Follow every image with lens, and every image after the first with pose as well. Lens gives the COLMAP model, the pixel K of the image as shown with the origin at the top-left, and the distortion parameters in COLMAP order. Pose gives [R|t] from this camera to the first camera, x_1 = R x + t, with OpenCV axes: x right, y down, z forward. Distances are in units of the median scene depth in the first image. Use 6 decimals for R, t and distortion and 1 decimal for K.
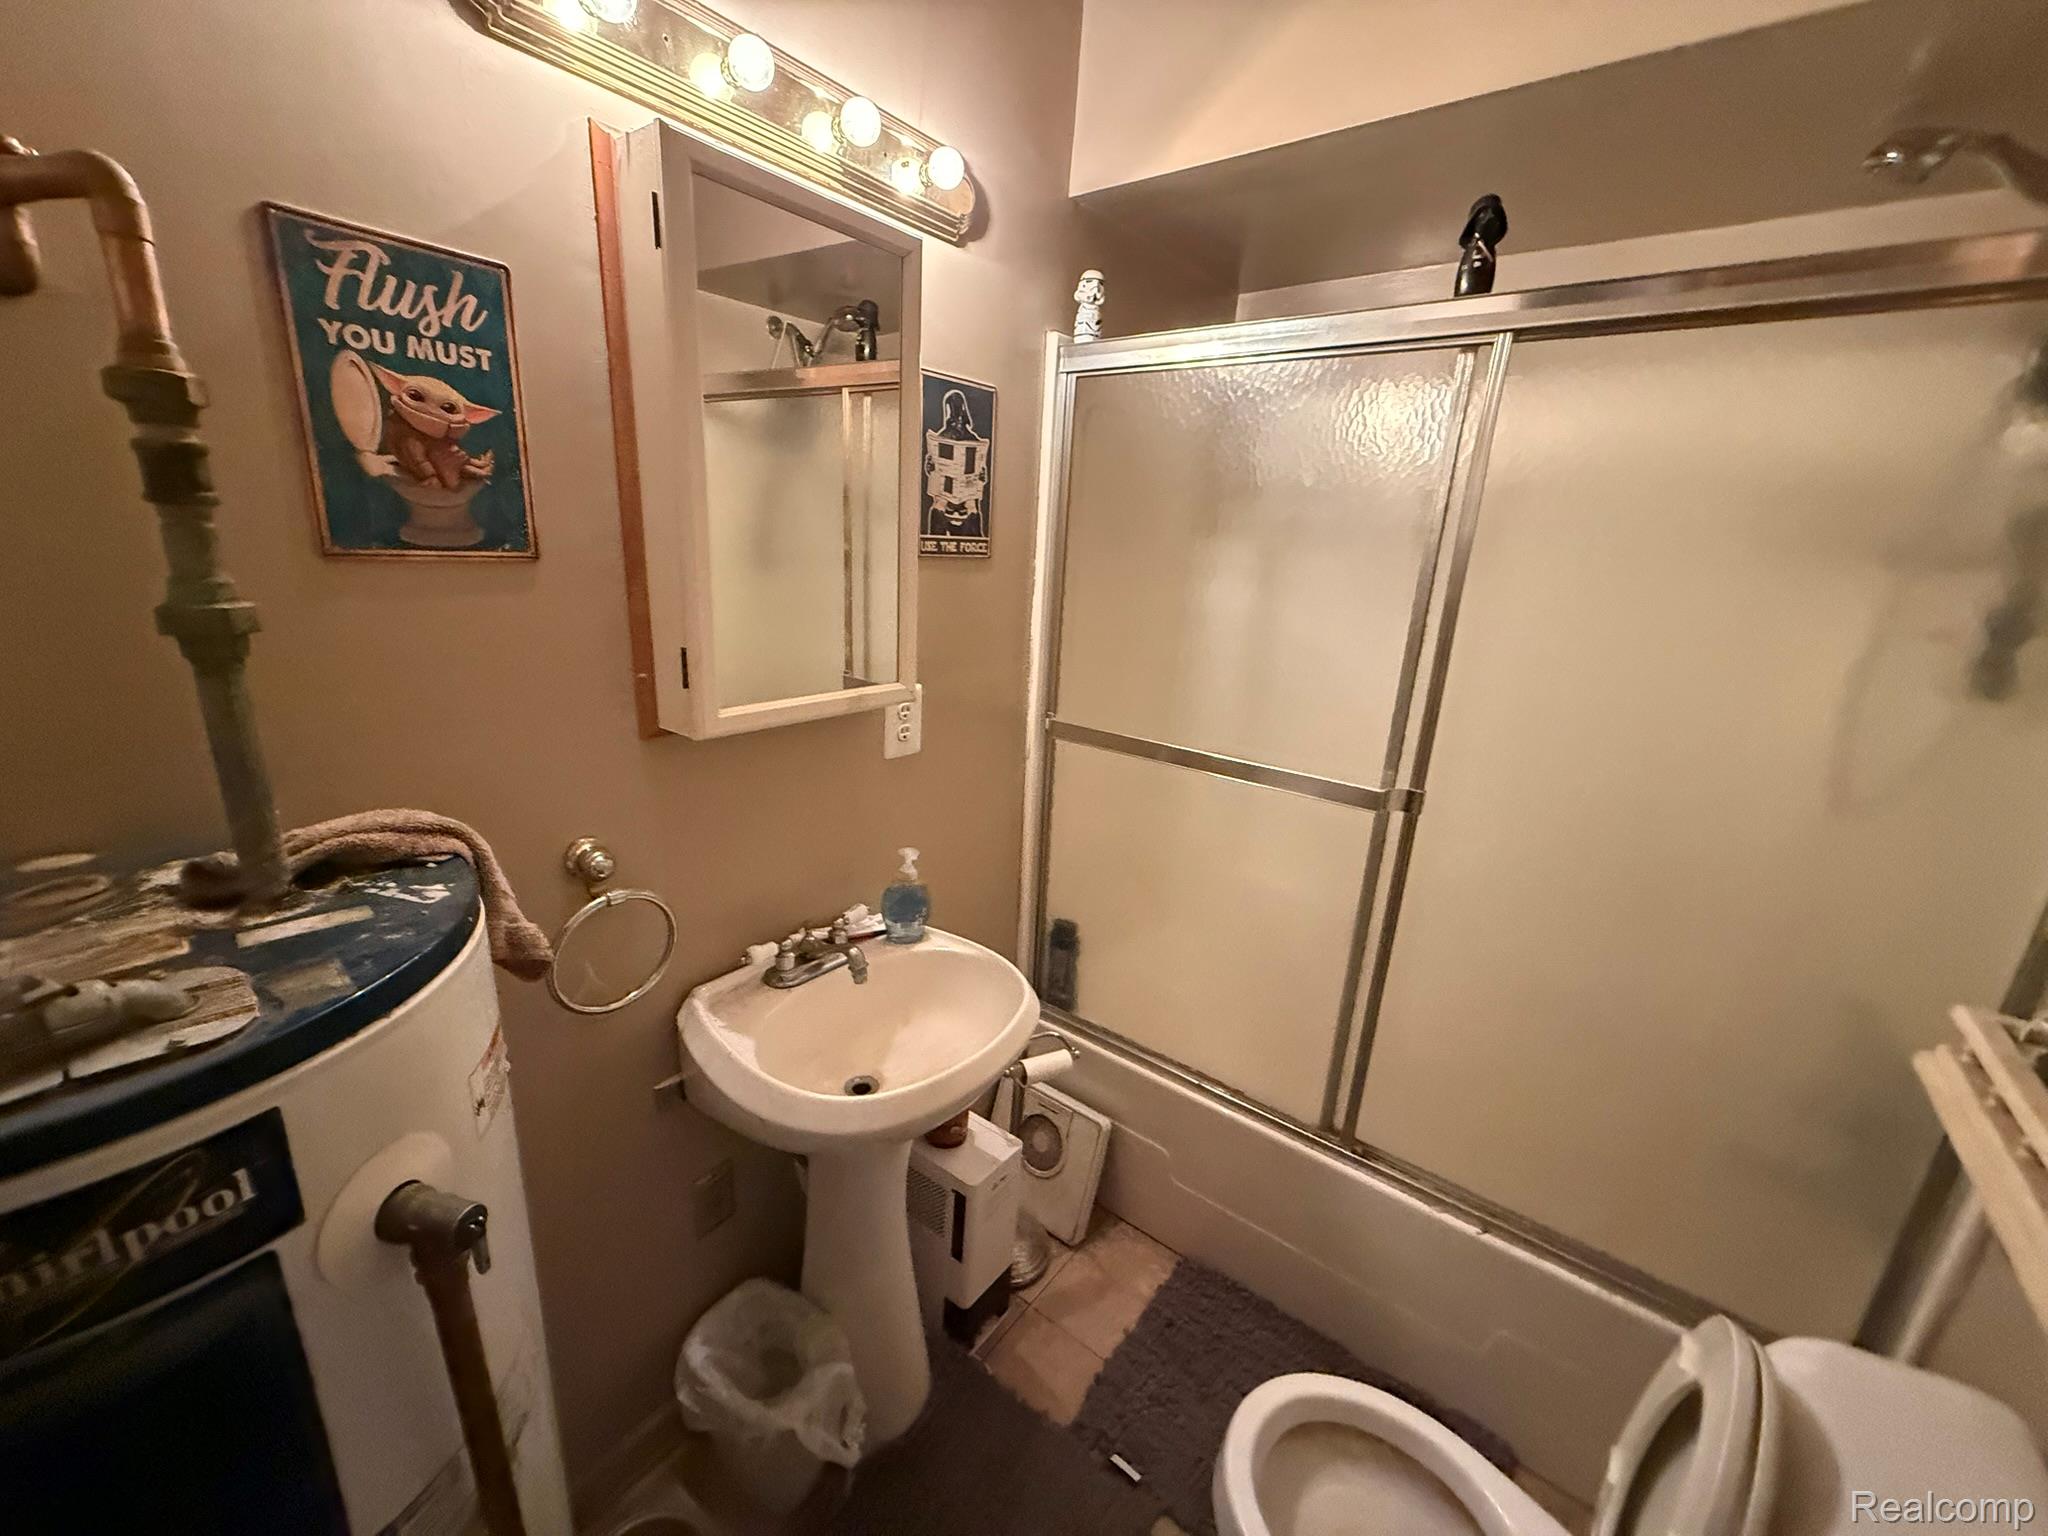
lens RADIAL K [[812.6, 0, 1025.3], [0, 812.6, 769.1], [0, 0, 1]] dist [0.001117, 0.000718]
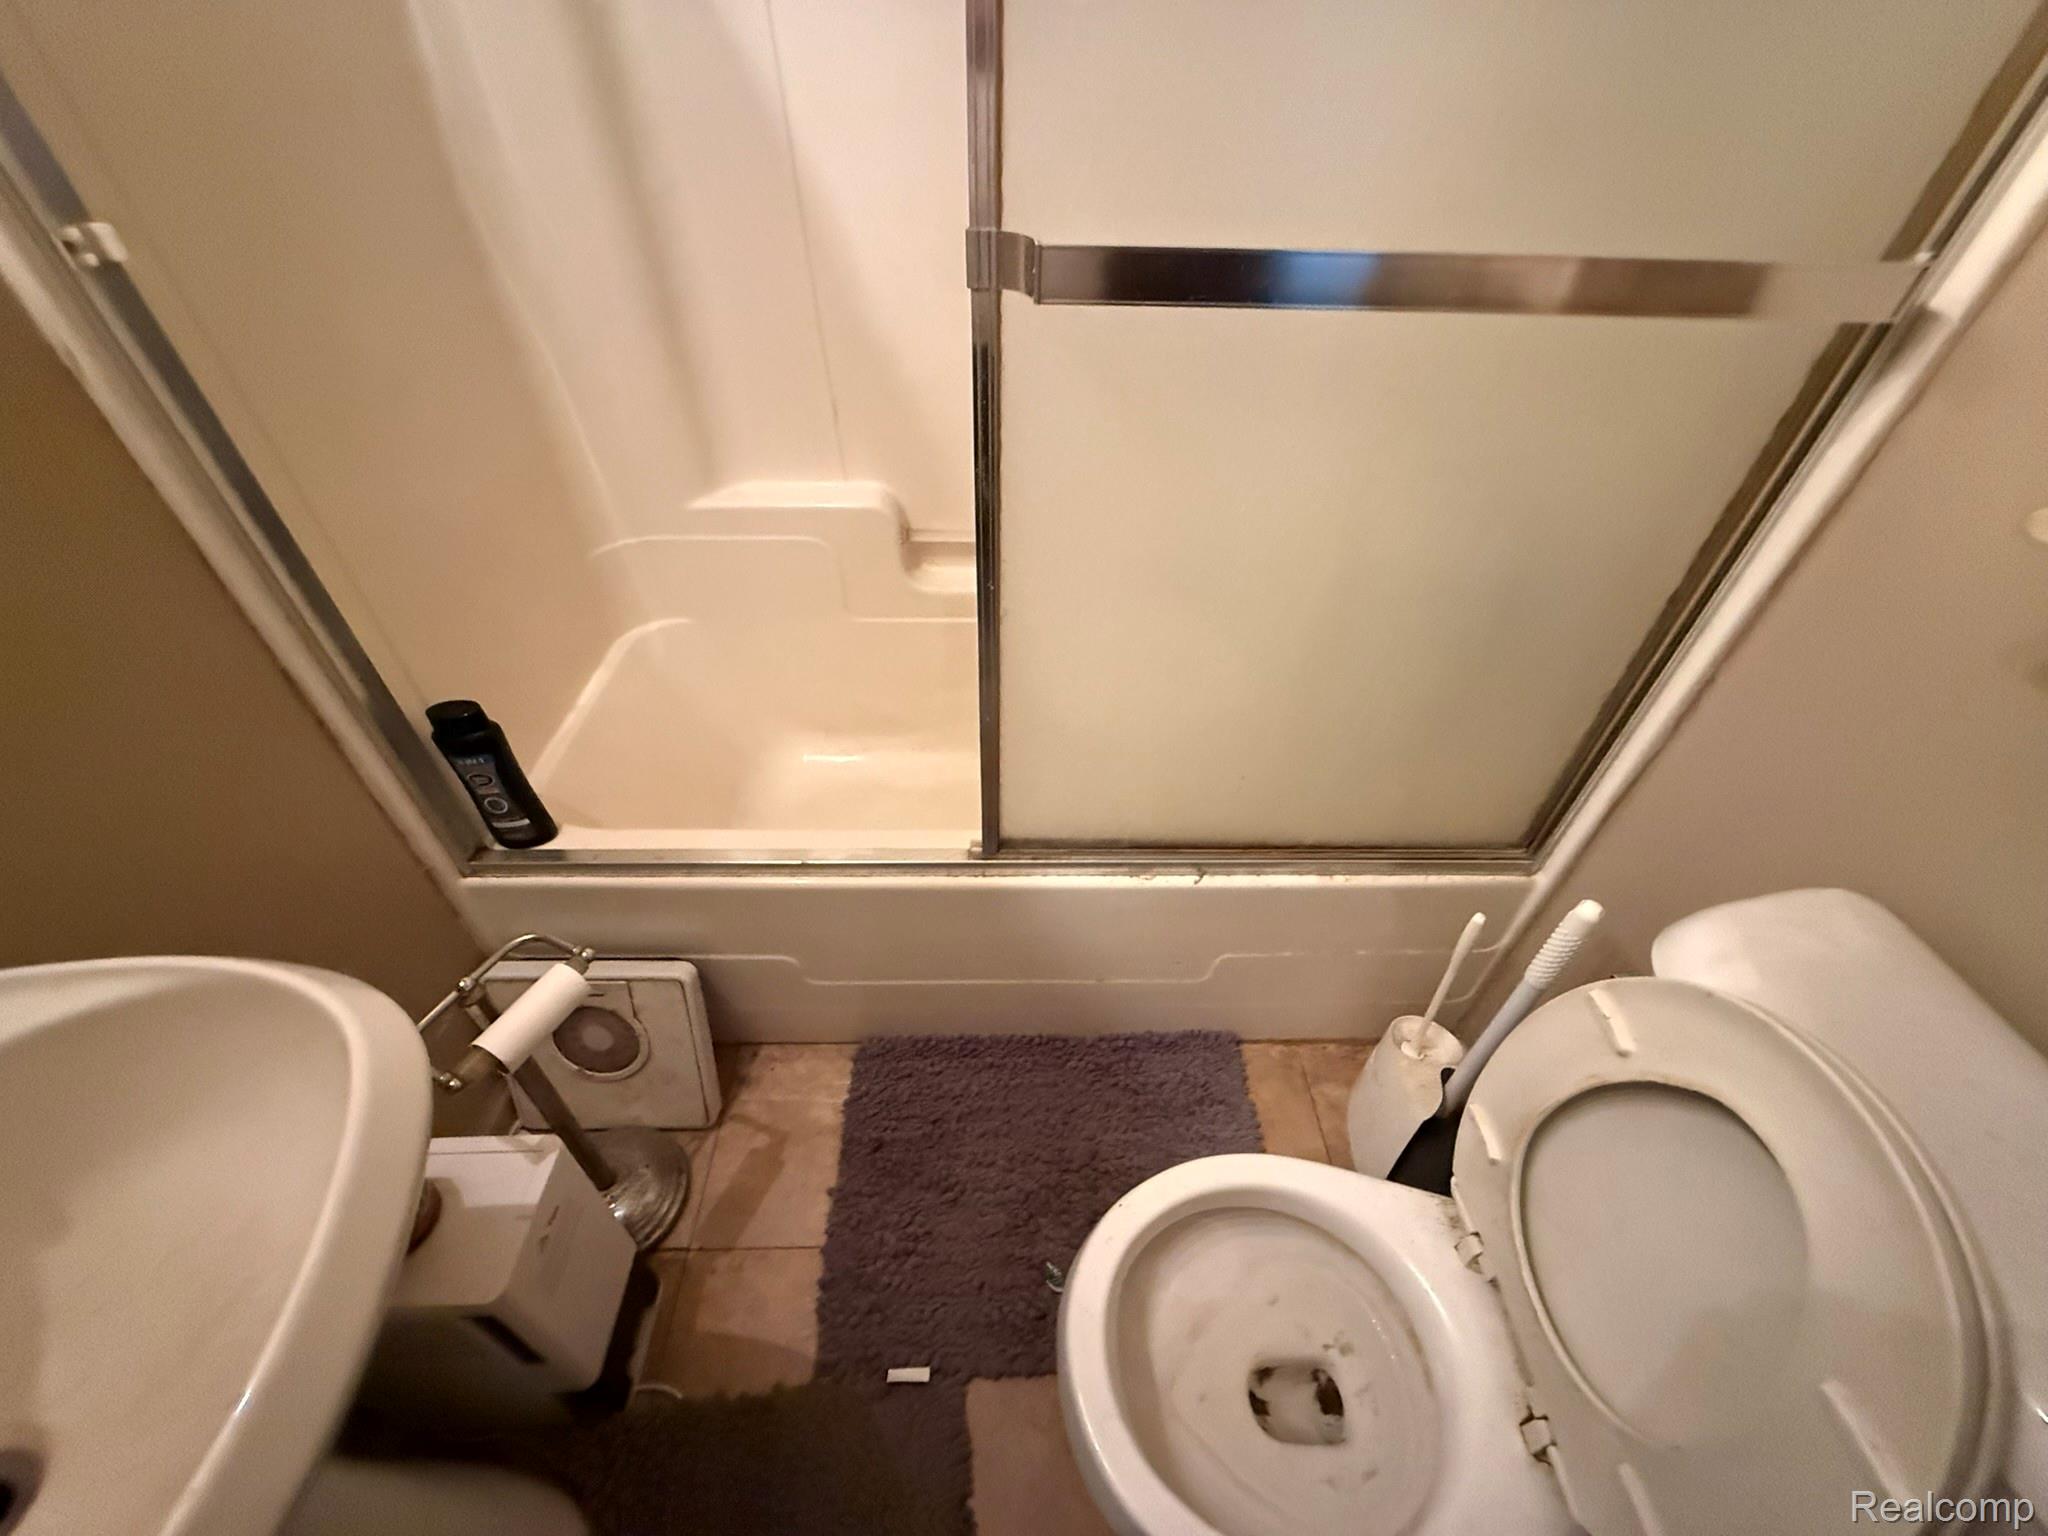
lens RADIAL K [[812.6, 0, 1019.0], [0, 812.6, 767.6], [0, 0, 1]] dist [0.001117, 0.000718]
pose [[0.776218, -0.449755, 0.441822, 0.115368], [0.194080, 0.837215, 0.511277, 0.034360], [-0.599849, -0.311113, 0.737150, 0.529547]]
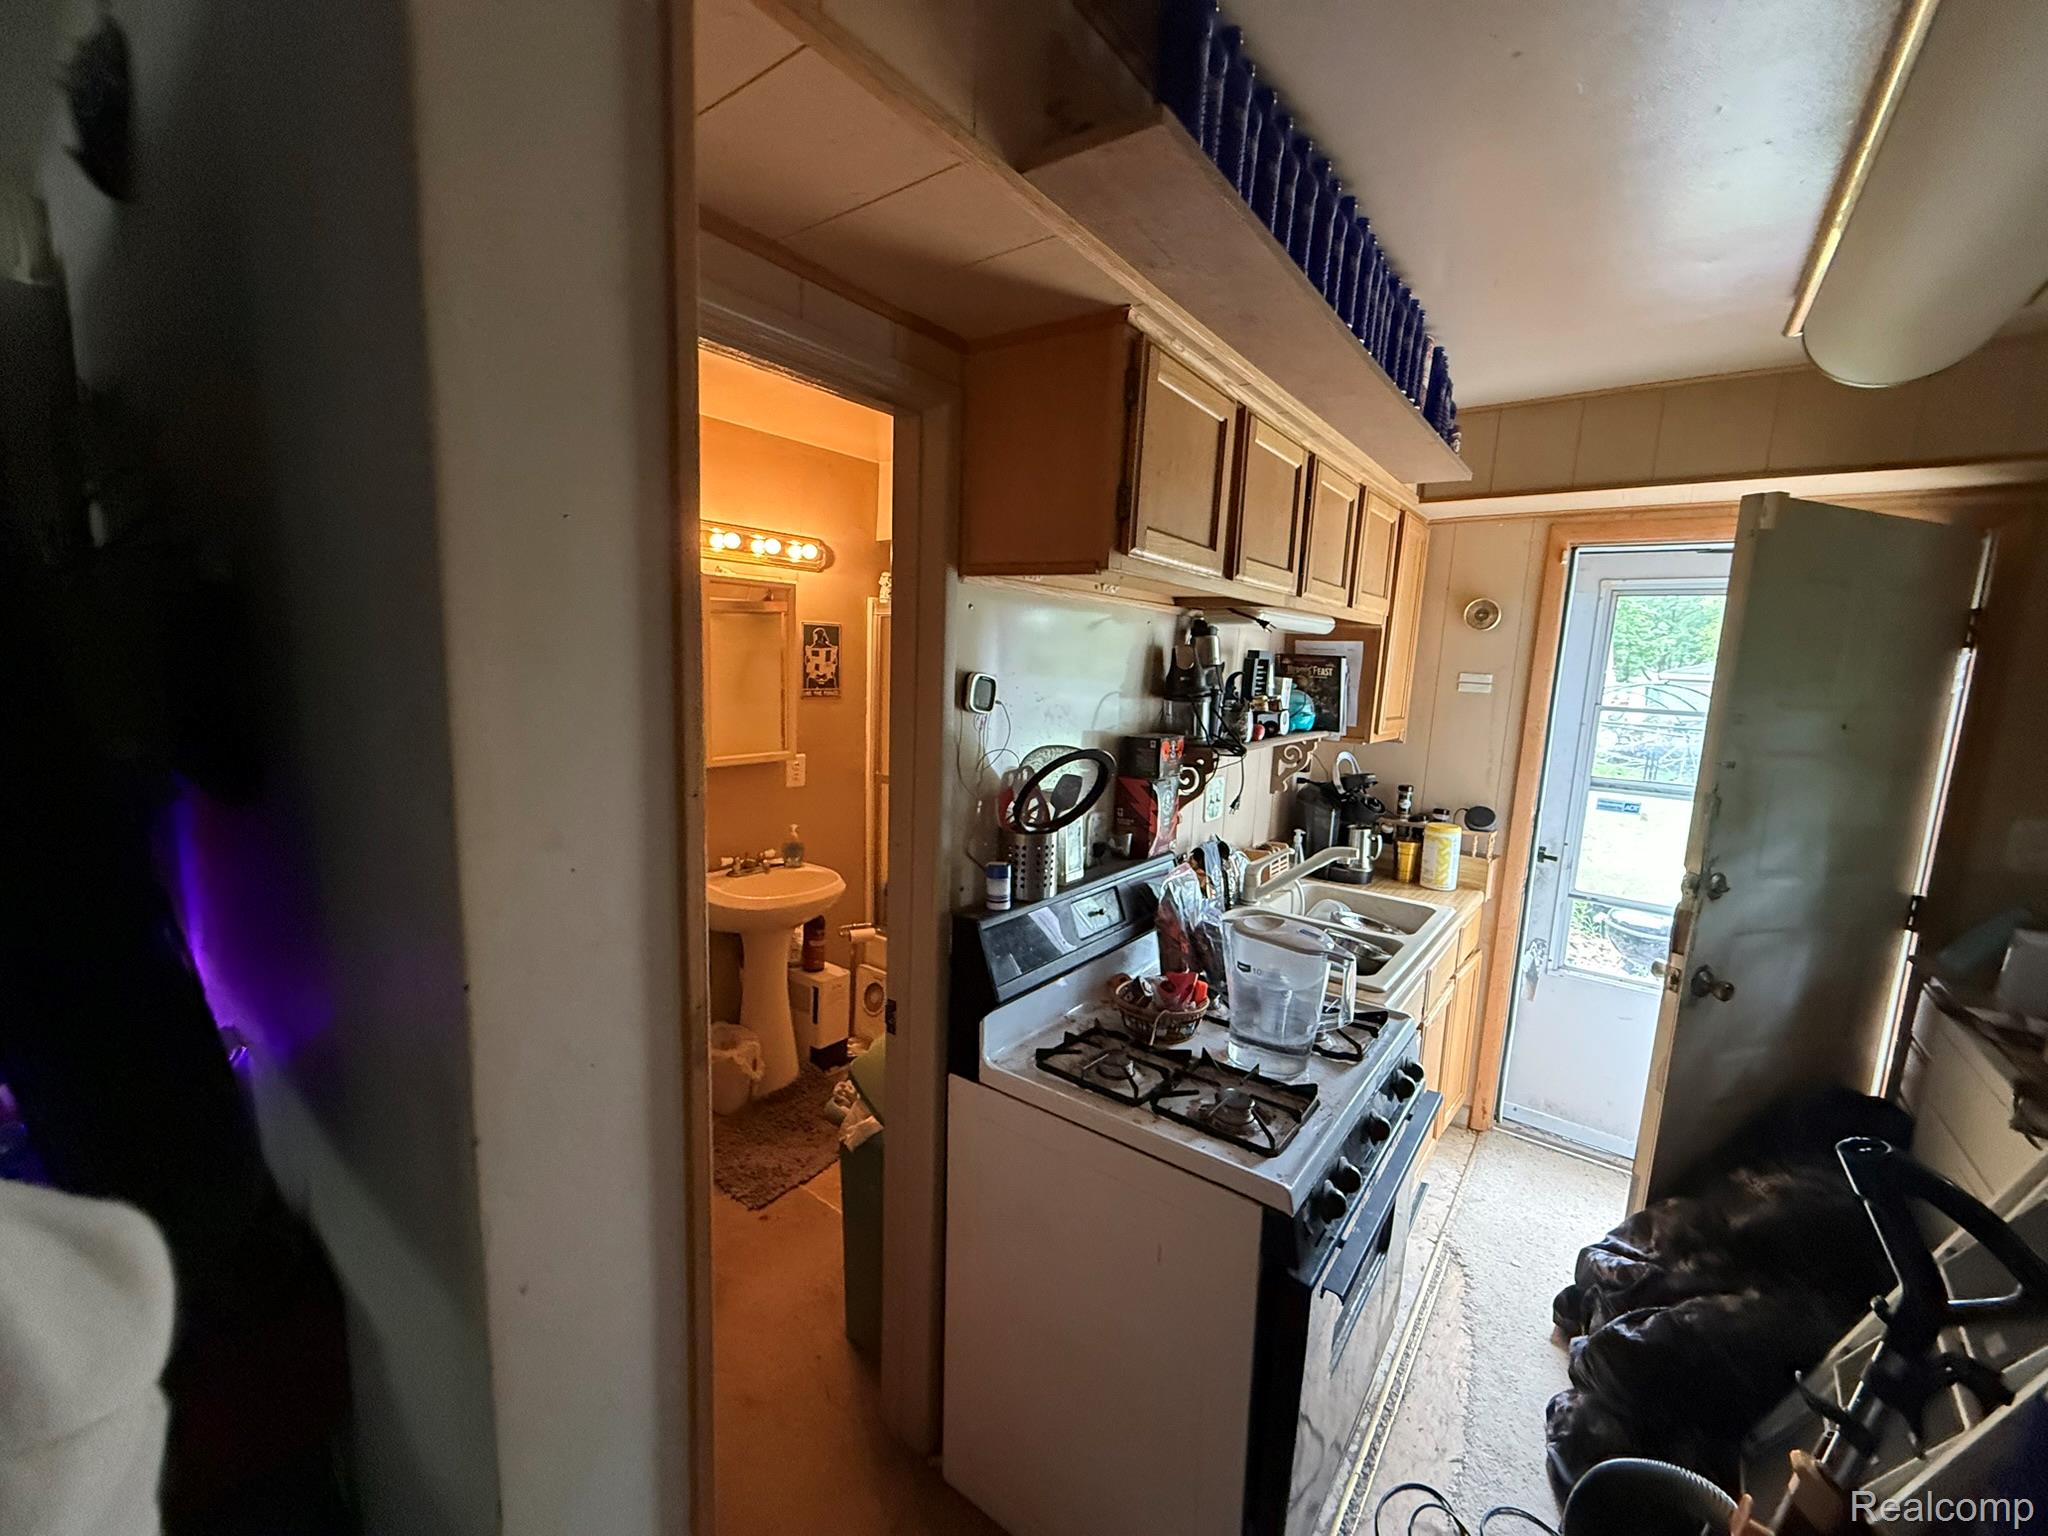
lens RADIAL K [[812.6, 0, 1027.9], [0, 812.6, 773.5], [0, 0, 1]] dist [0.001117, 0.000718]
pose [[0.999850, -0.011415, 0.012999, 0.447315], [0.013052, 0.990926, -0.133771, 0.250271], [-0.011354, 0.133920, 0.990927, -1.184243]]
